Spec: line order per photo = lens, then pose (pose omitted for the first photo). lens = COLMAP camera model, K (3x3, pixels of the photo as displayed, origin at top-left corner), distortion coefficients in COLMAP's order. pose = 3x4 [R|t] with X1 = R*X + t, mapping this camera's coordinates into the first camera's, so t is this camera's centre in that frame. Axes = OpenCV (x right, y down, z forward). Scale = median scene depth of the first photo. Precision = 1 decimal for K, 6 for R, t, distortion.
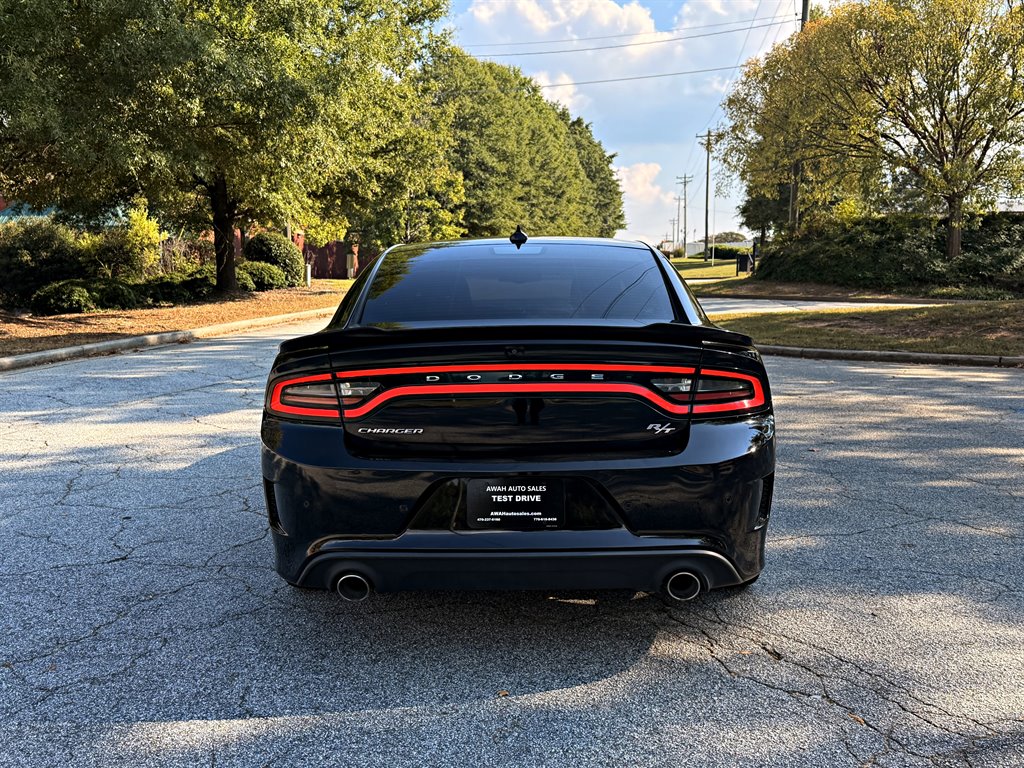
lens RADIAL K [[998.8, 0, 515.3], [0, 998.8, 386.4], [0, 0, 1]] dist [0.135727, -0.283863]
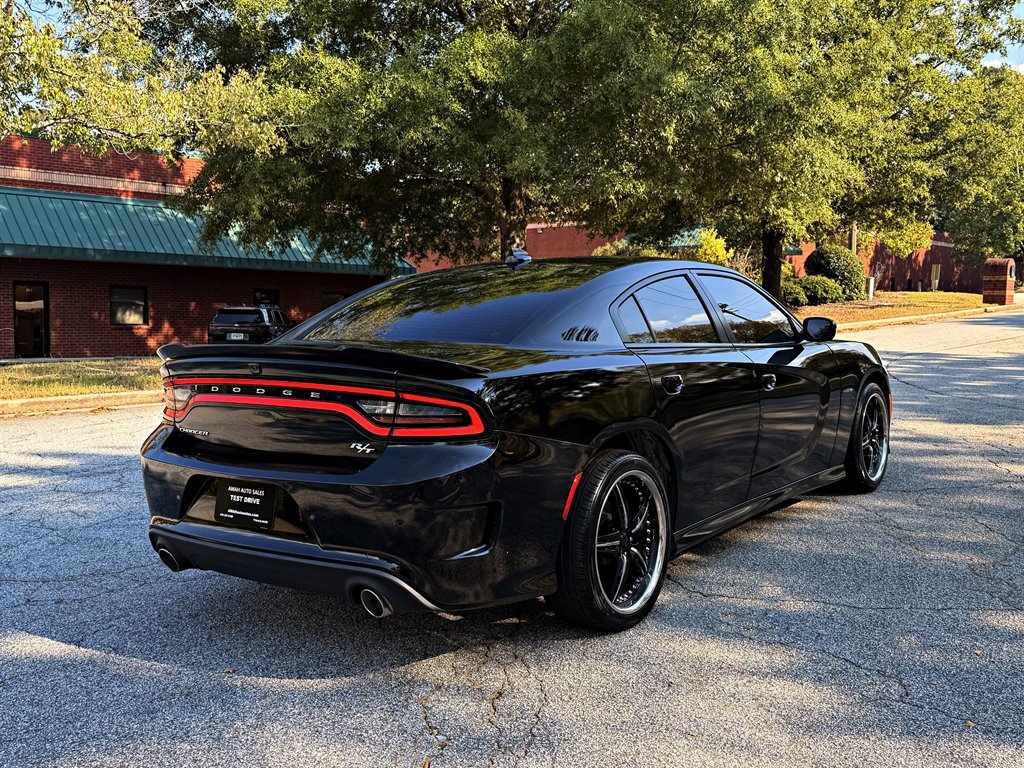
lens RADIAL K [[998.8, 0, 515.3], [0, 998.8, 386.4], [0, 0, 1]] dist [0.135727, -0.283863]
pose [[0.821832, 0.045950, -0.567874, 0.855334], [-0.053377, 0.998568, 0.003553, -0.033746], [0.567224, 0.027392, 0.823108, 0.230140]]
